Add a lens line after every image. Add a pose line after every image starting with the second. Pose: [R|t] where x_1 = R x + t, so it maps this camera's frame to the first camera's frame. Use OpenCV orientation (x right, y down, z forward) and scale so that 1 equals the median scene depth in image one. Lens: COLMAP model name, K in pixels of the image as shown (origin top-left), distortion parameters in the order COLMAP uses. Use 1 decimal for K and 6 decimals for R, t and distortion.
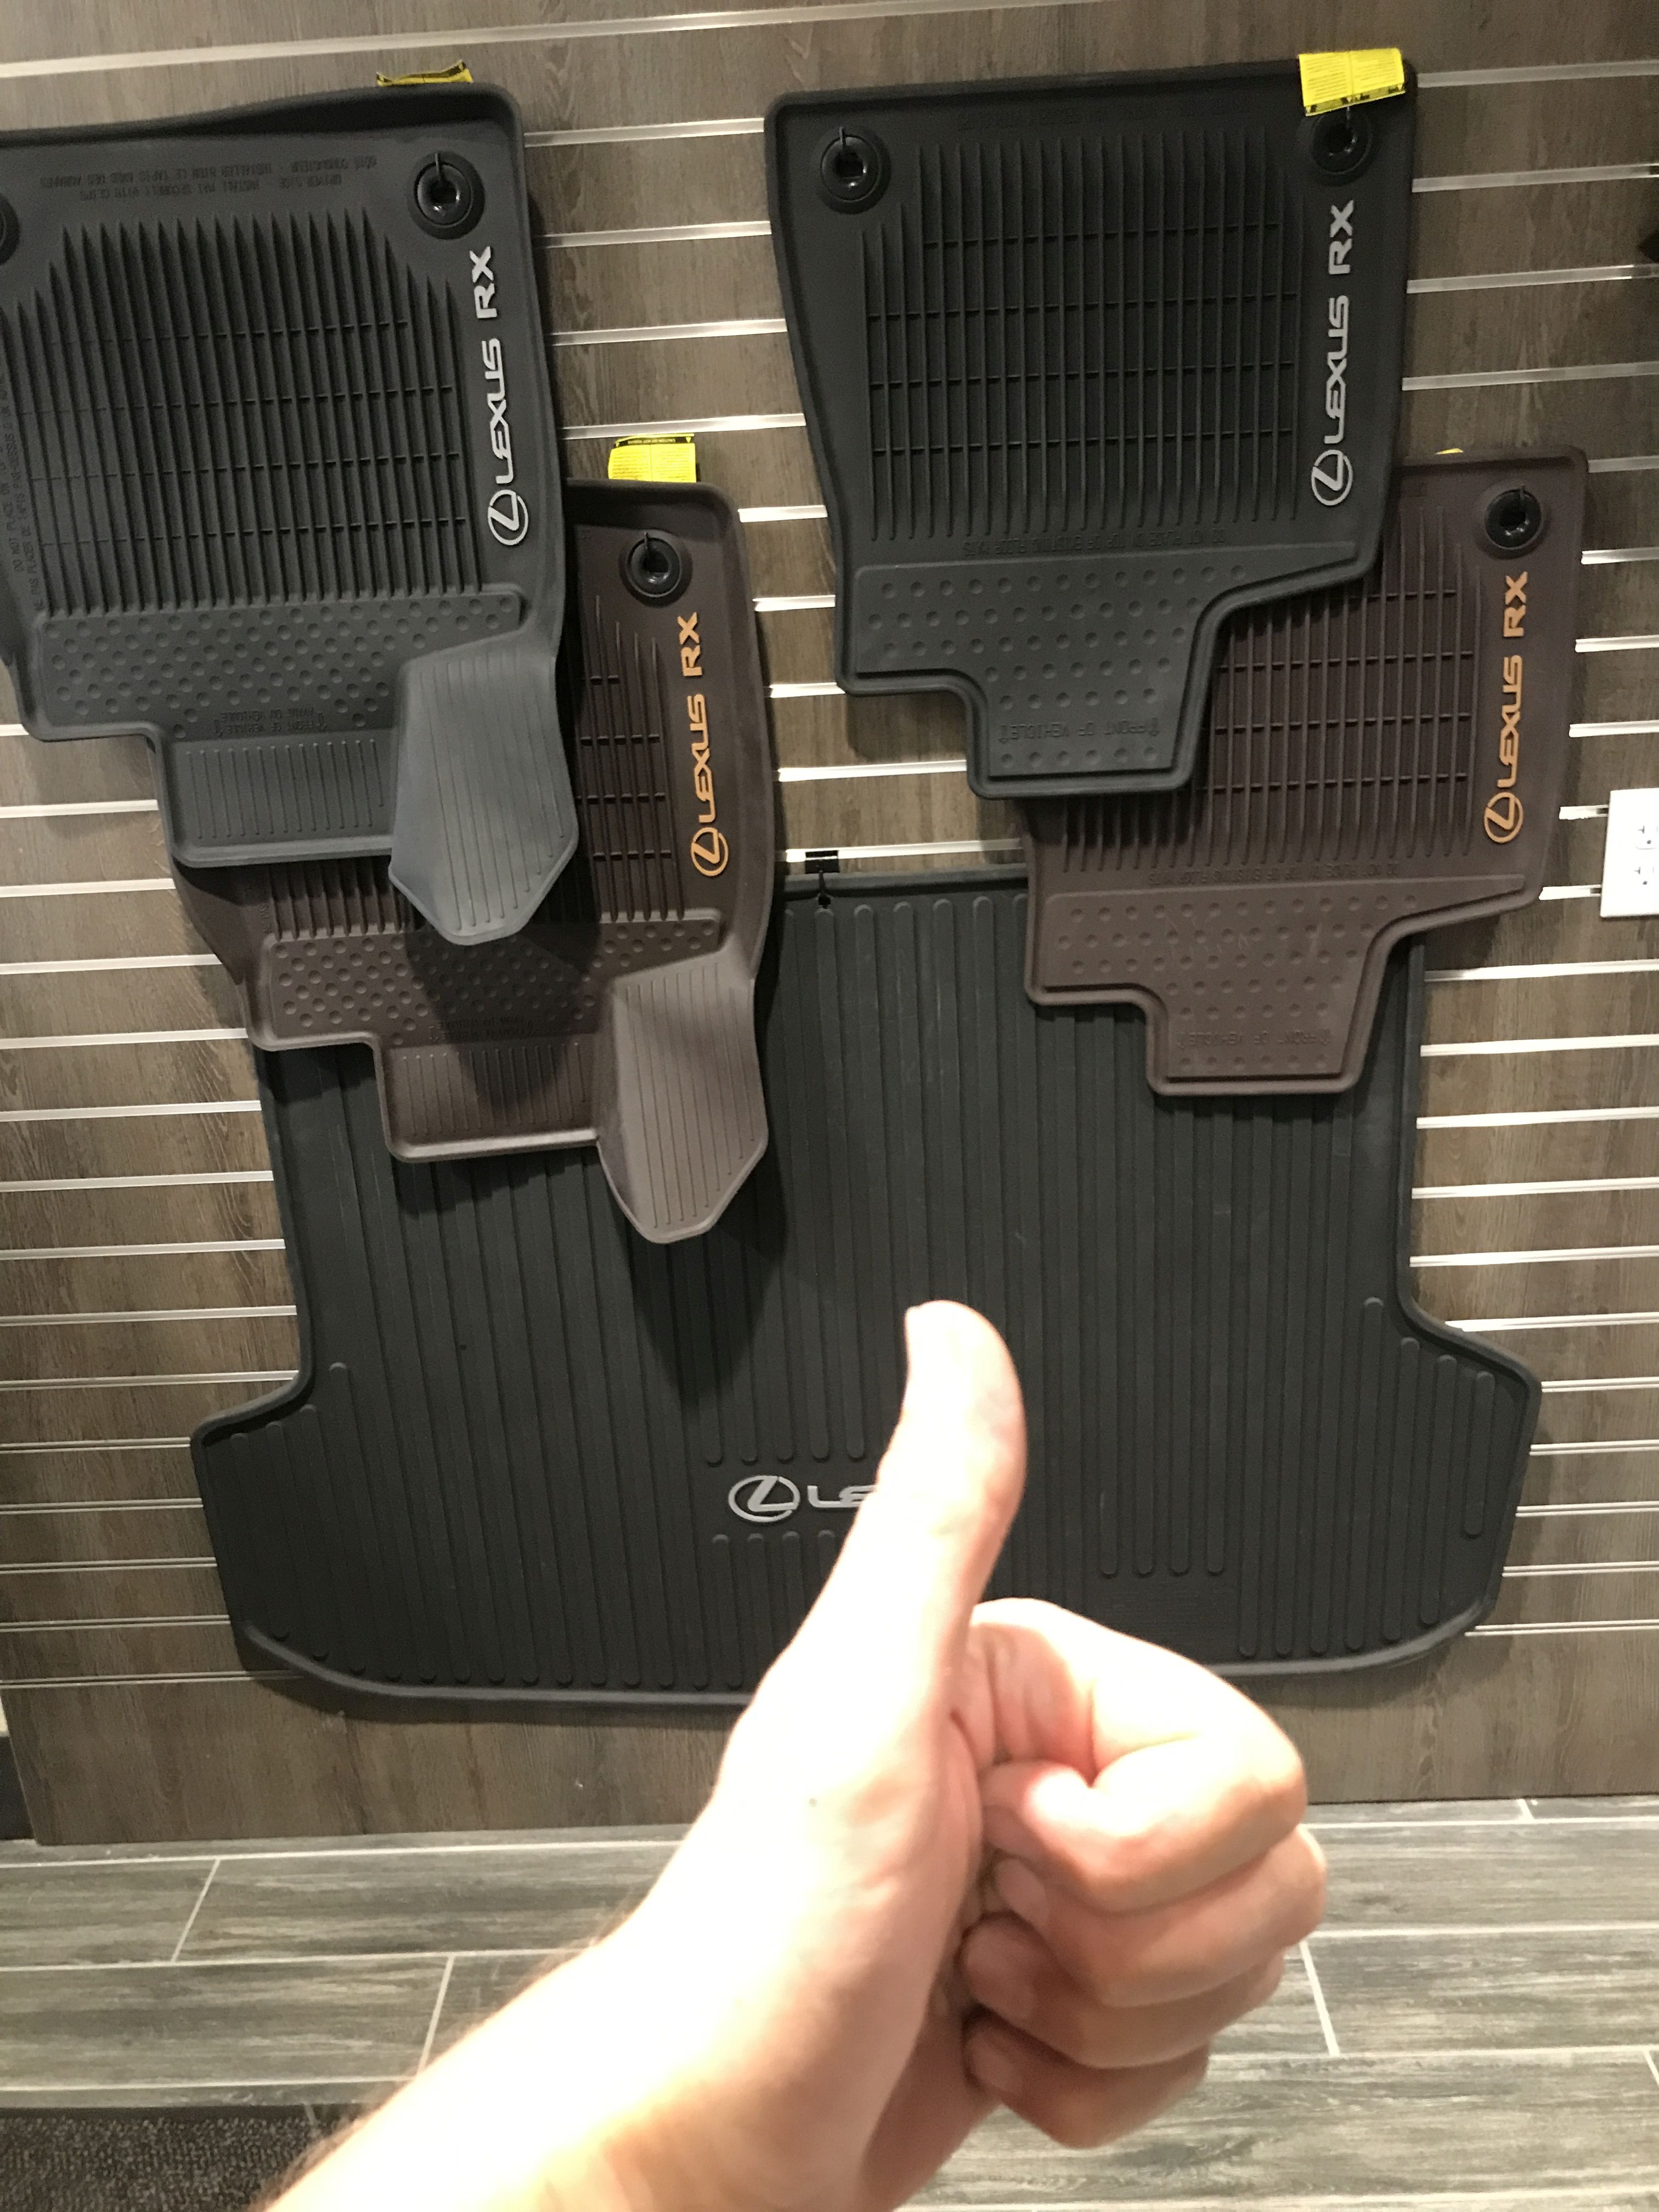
lens RADIAL K [[1838.3, 0, 829.5], [0, 1838.3, 1106.0], [0, 0, 1]] dist [0.131156, -0.394997]
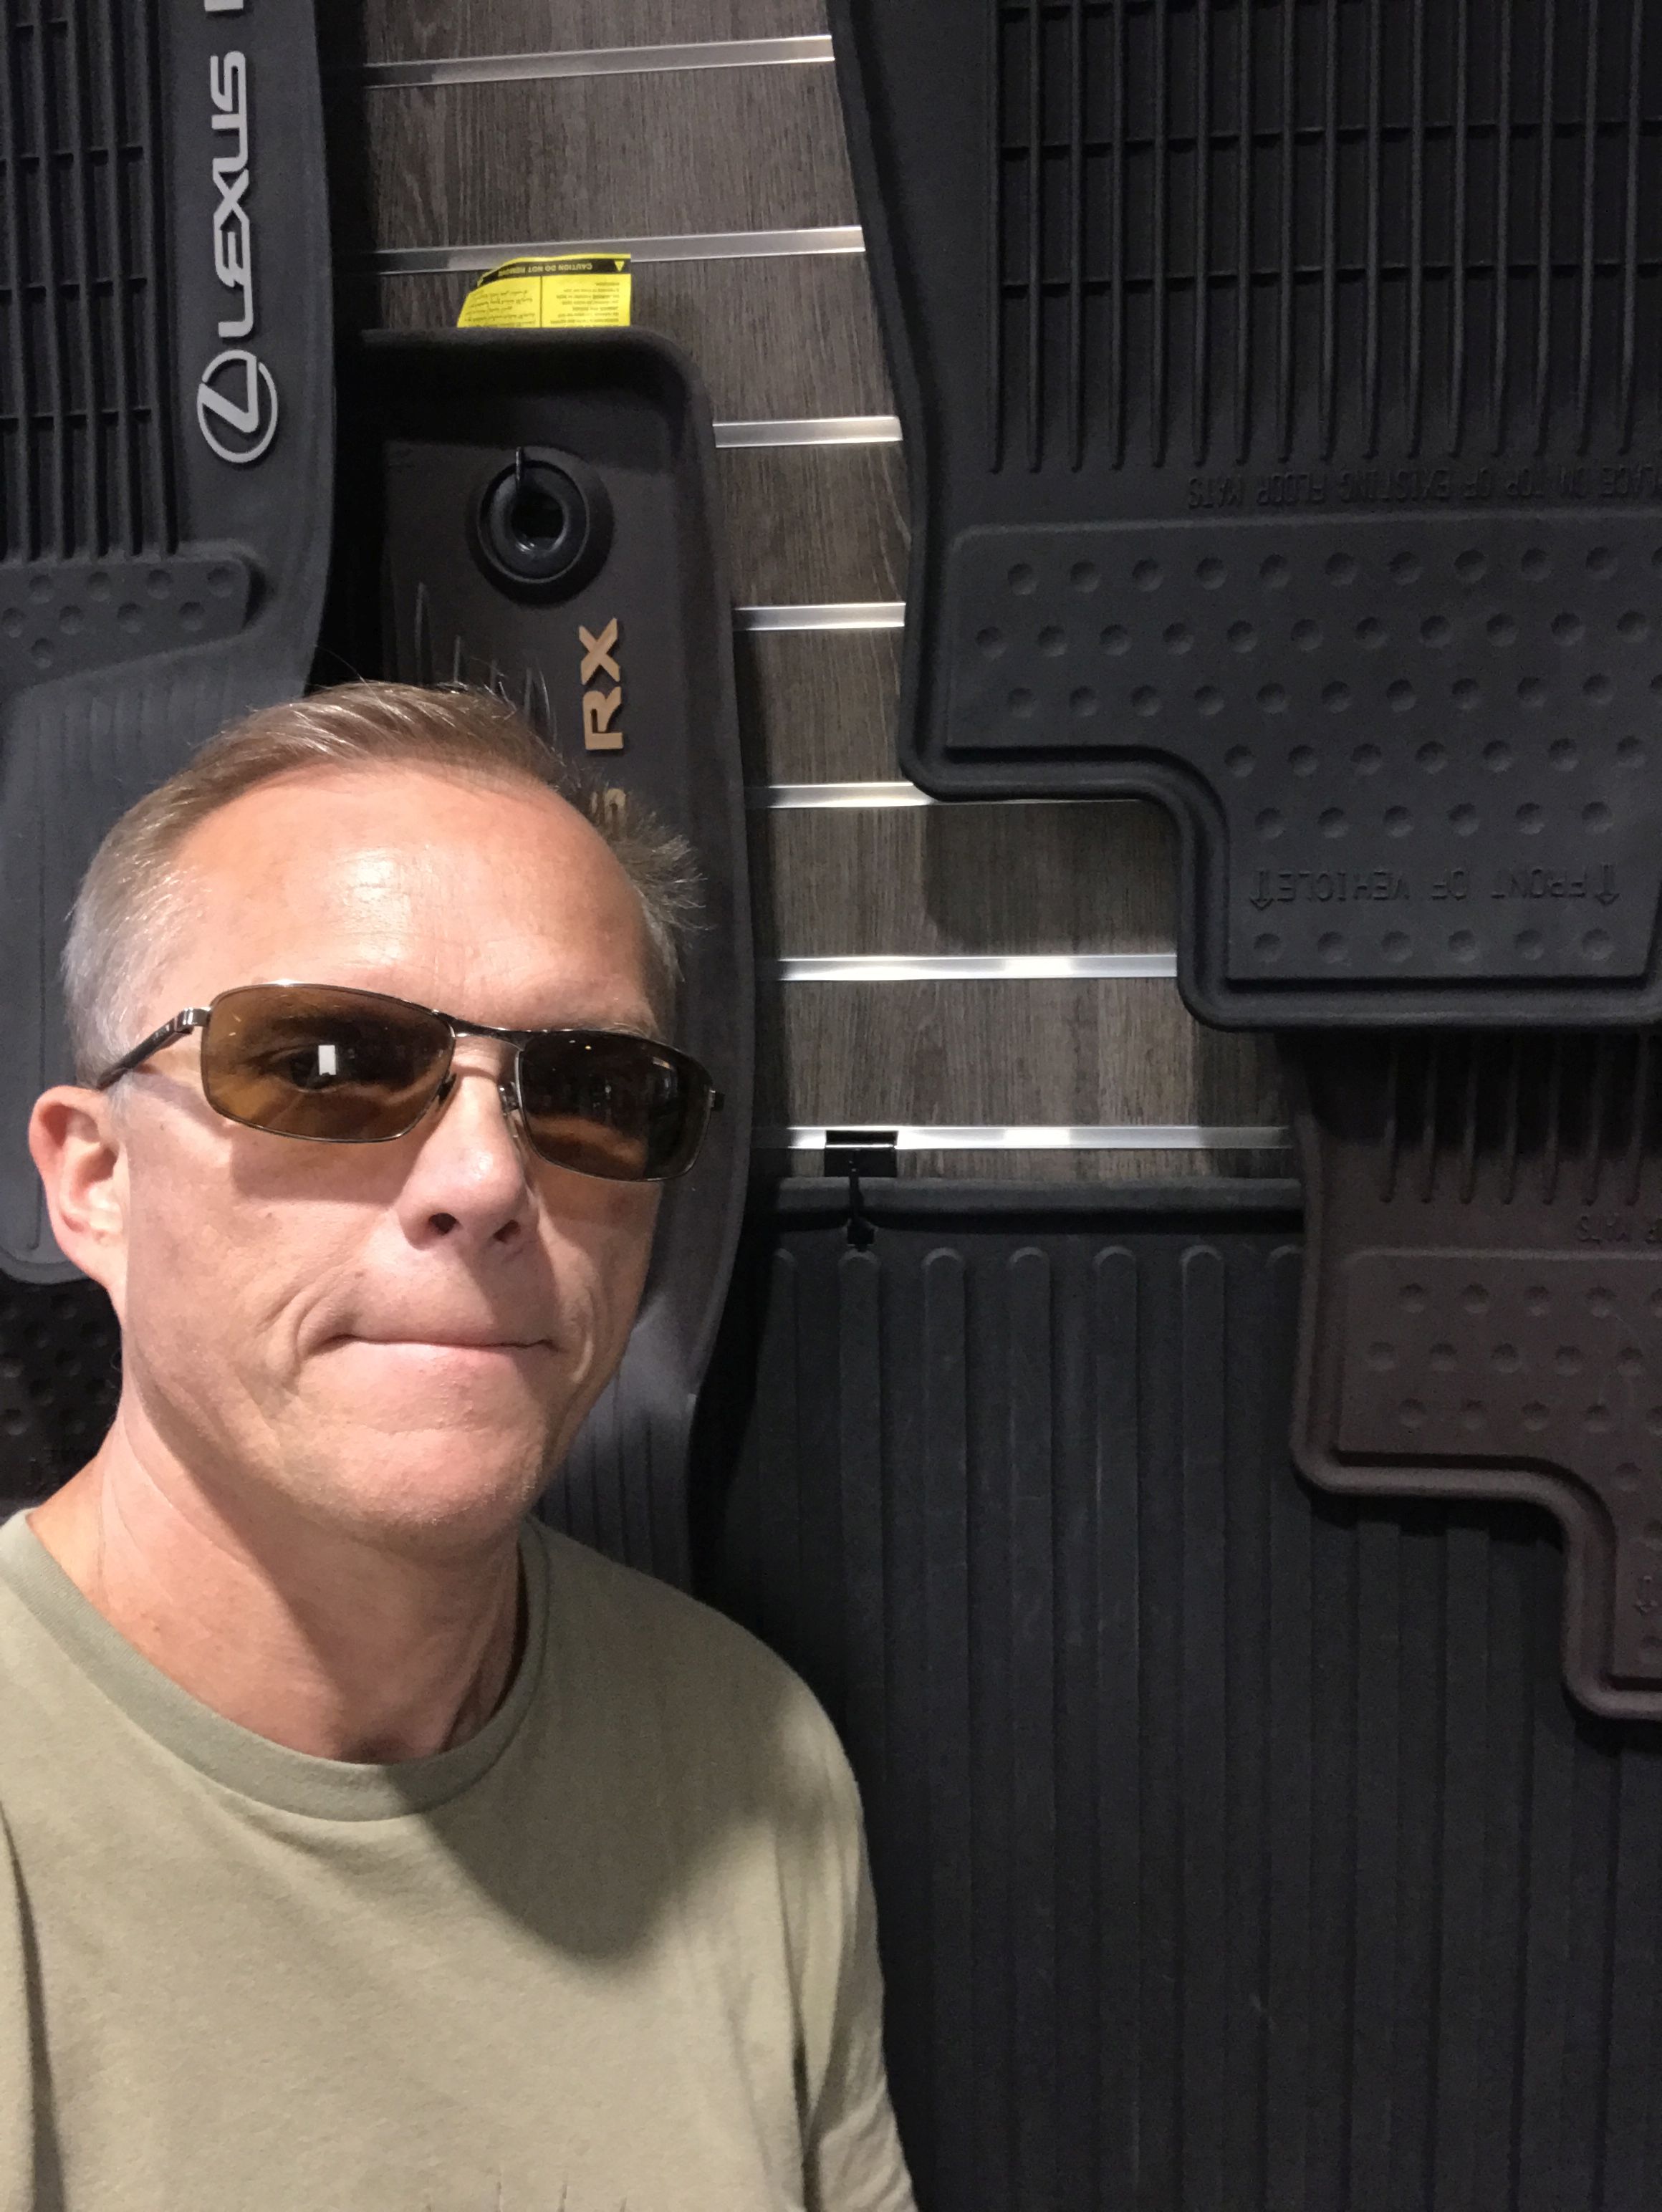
lens RADIAL K [[2061.7, 0, 831.0], [0, 2061.7, 1106.0], [0, 0, 1]] dist [0.123698, -0.220353]
pose [[0.995536, 0.048898, -0.080731, 0.032220], [-0.064617, 0.976558, -0.205326, -0.036827], [0.068798, 0.209626, 0.975358, 0.505378]]
